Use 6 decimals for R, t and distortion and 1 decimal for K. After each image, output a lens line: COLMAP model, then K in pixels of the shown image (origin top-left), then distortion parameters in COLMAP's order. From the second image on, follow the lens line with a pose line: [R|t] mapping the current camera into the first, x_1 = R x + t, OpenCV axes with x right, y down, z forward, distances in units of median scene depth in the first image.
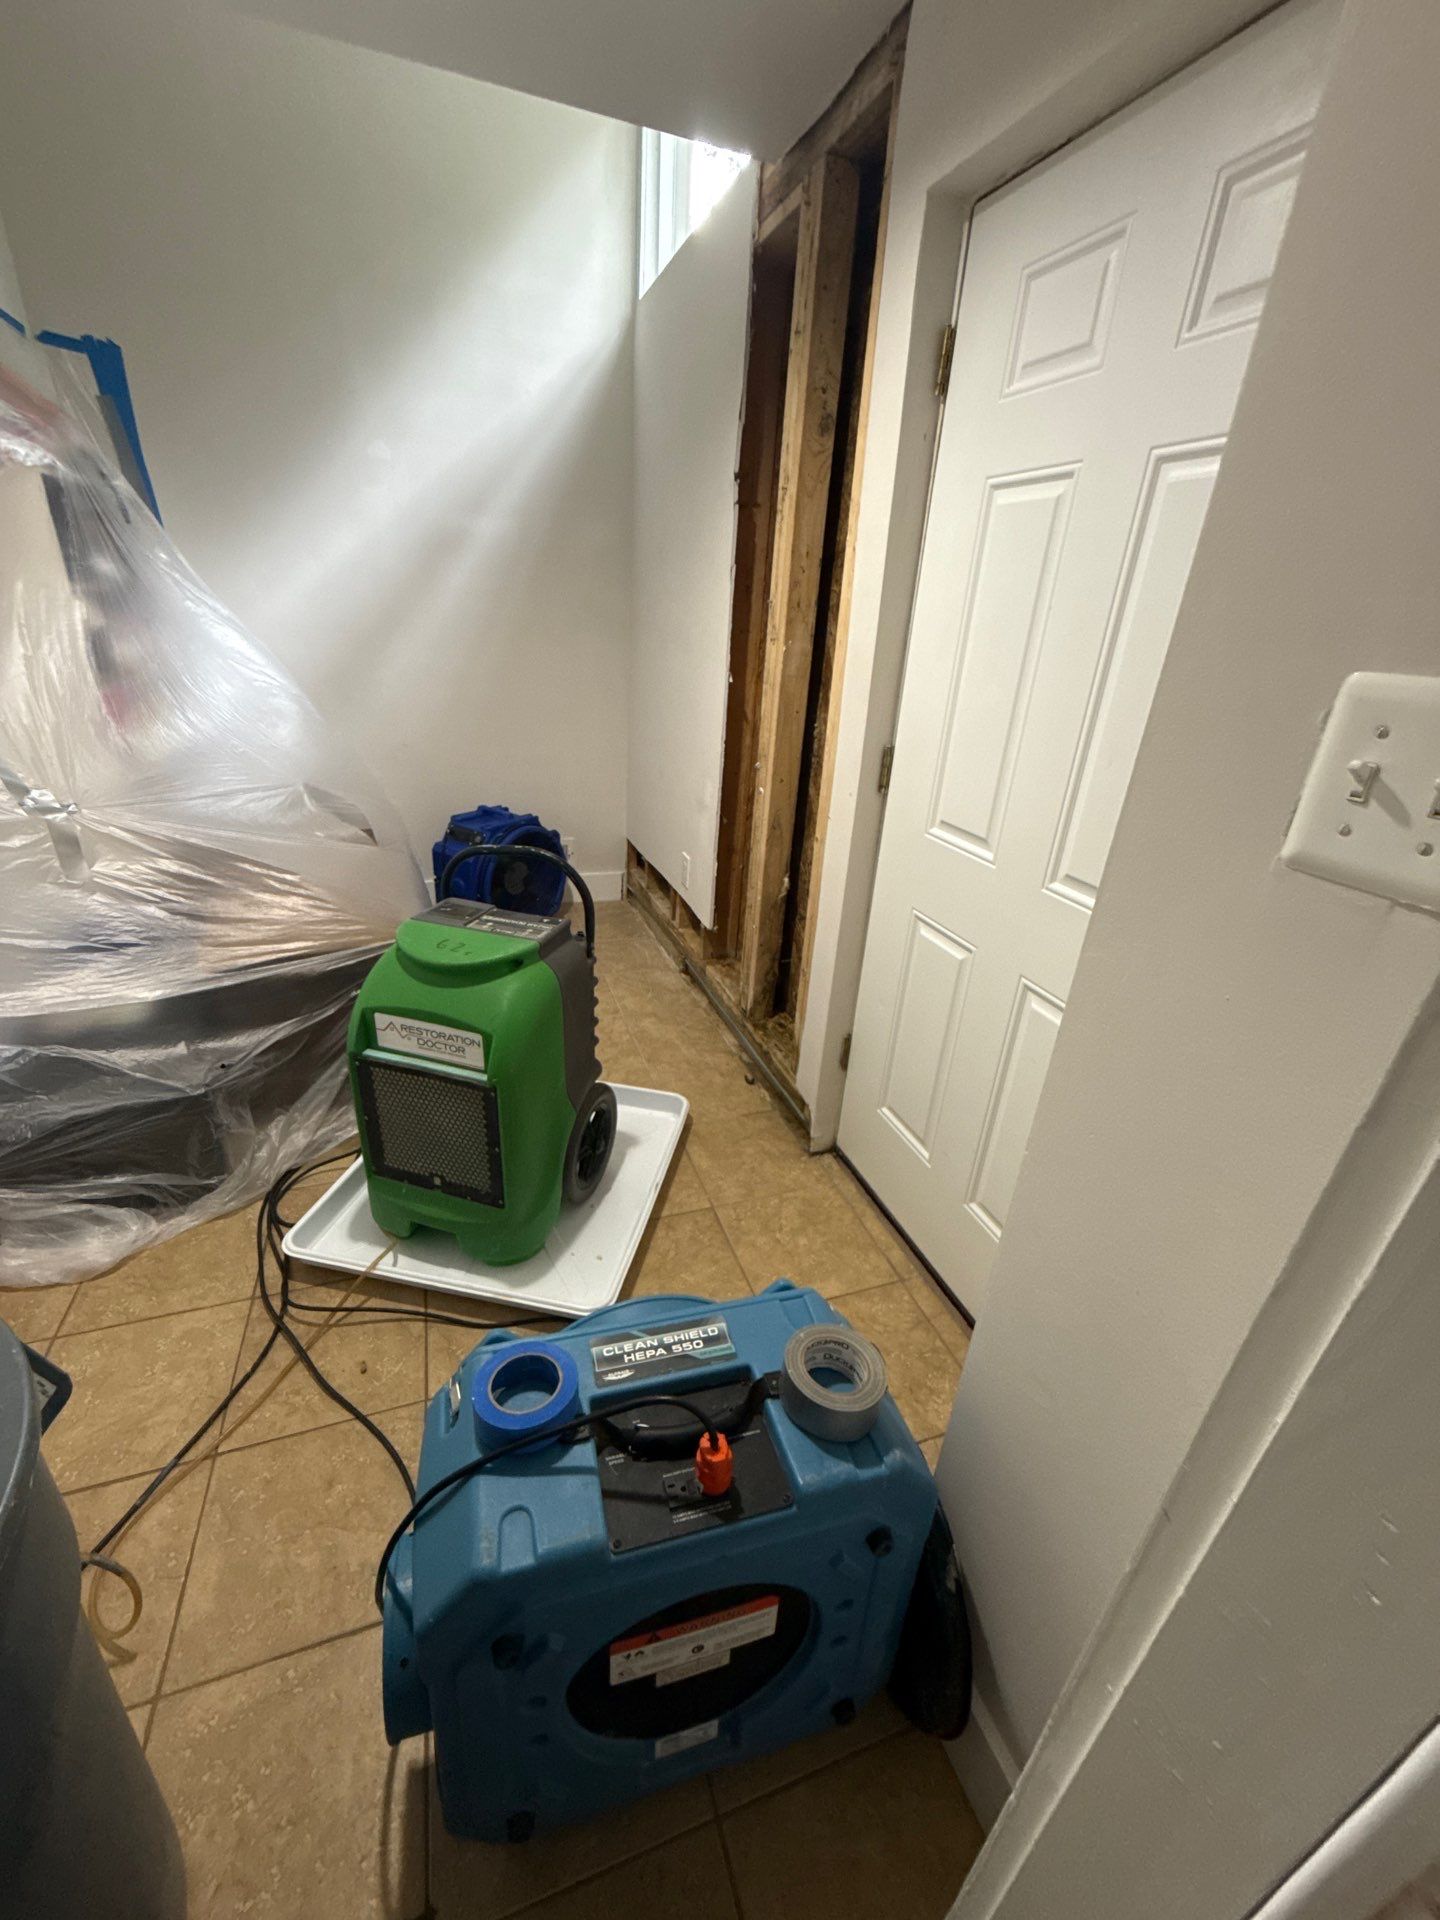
lens RADIAL K [[758.8, 0, 720.0], [0, 758.8, 960.0], [0, 0, 1]] dist [0.000134, -0.000008]
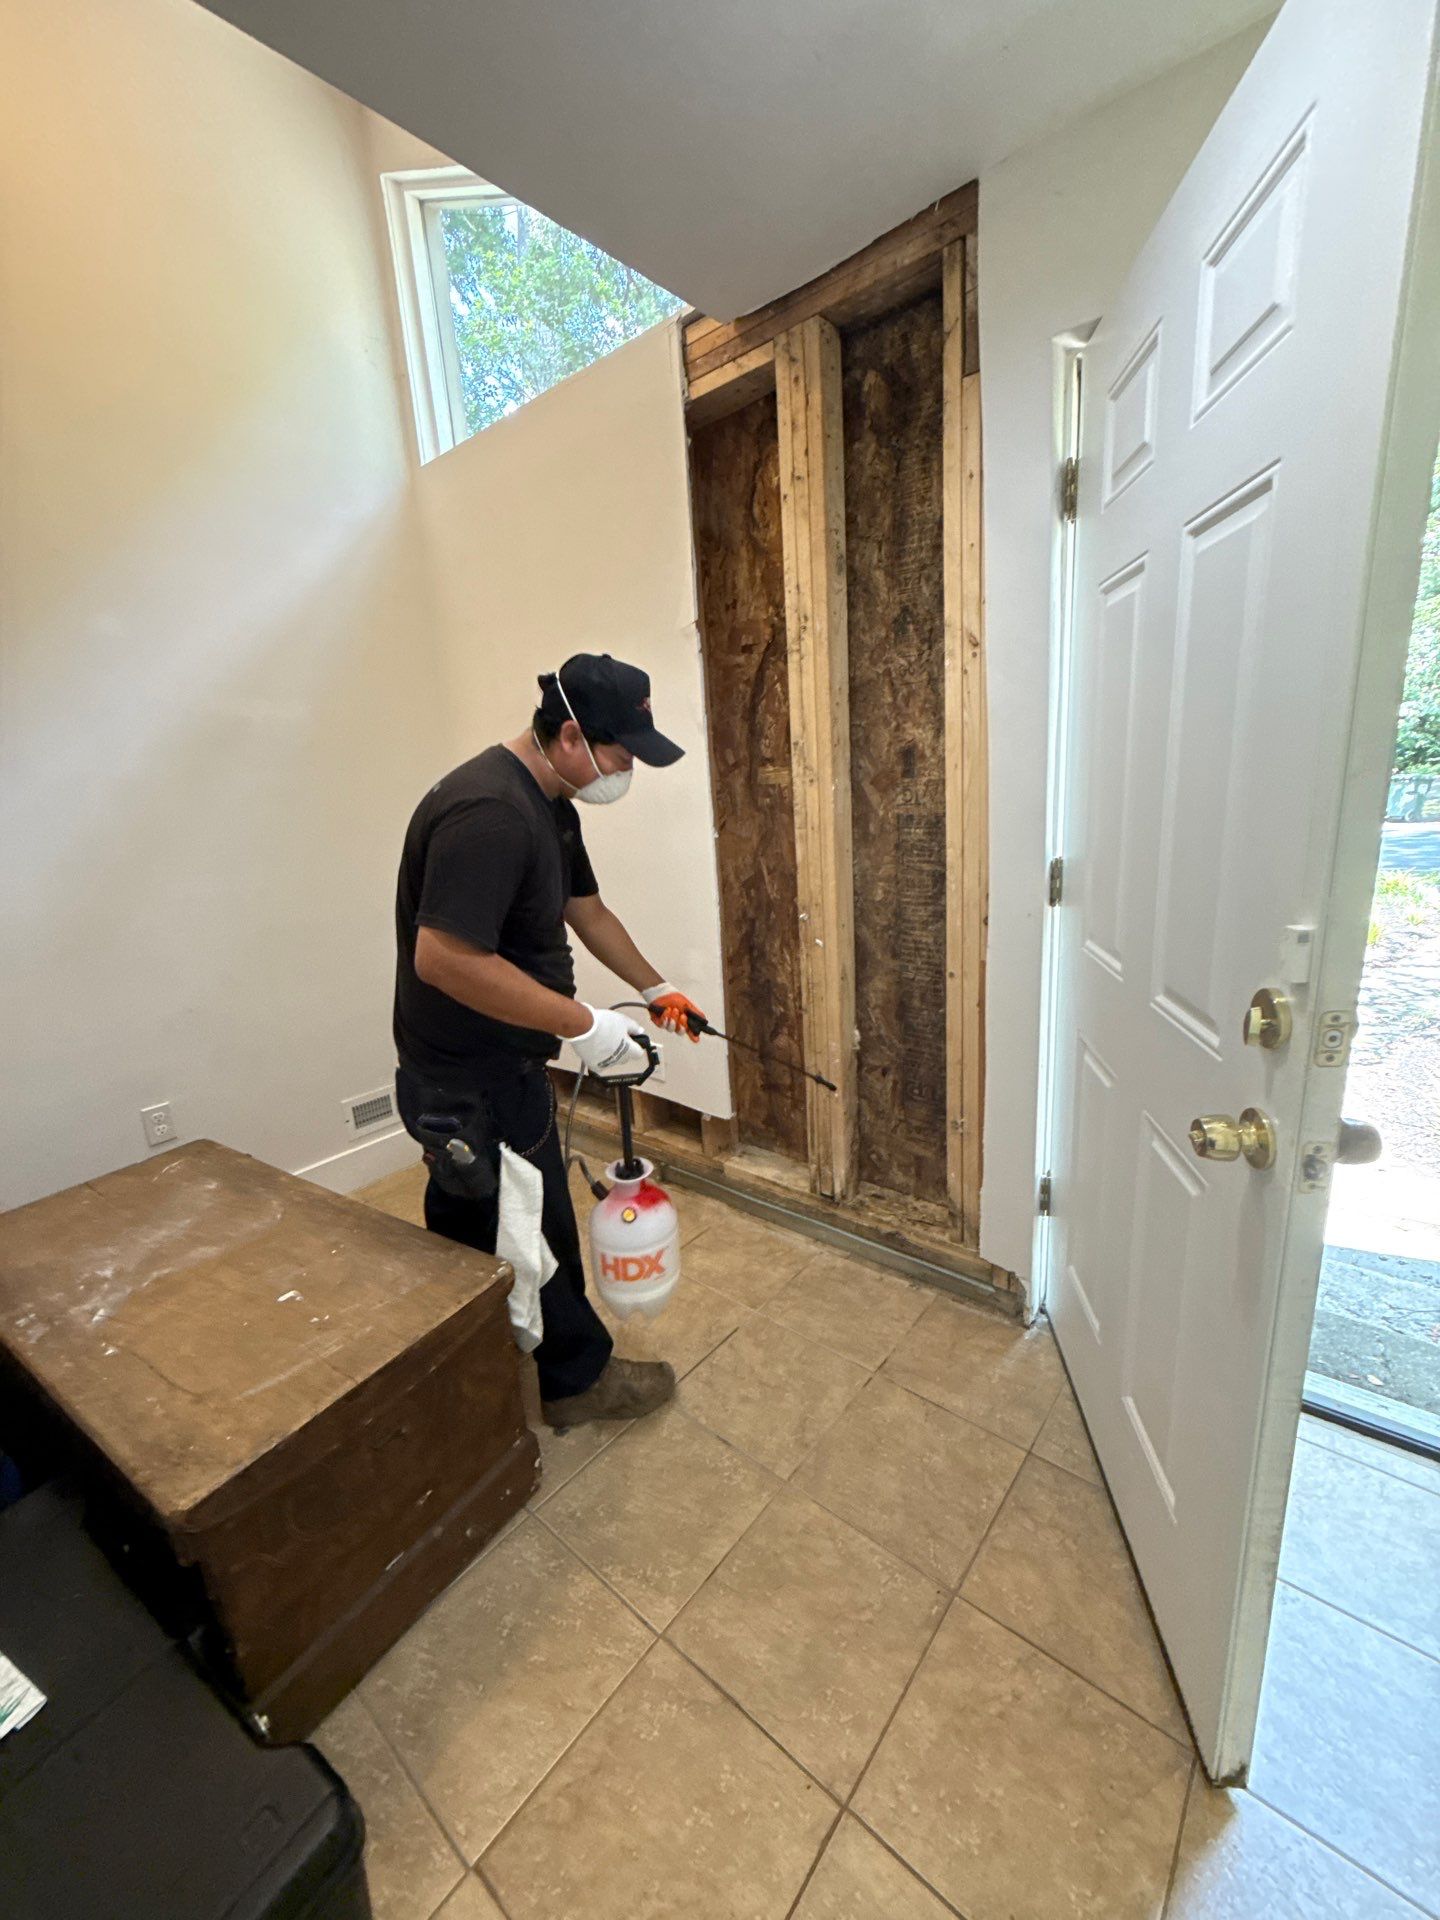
lens RADIAL K [[758.8, 0, 720.0], [0, 758.8, 960.0], [0, 0, 1]] dist [0.000134, -0.000008]
pose [[0.865466, -0.231794, 0.444118, -0.539700], [0.310780, 0.943732, -0.113073, -0.174205], [-0.392919, 0.235884, 0.888805, 0.328039]]
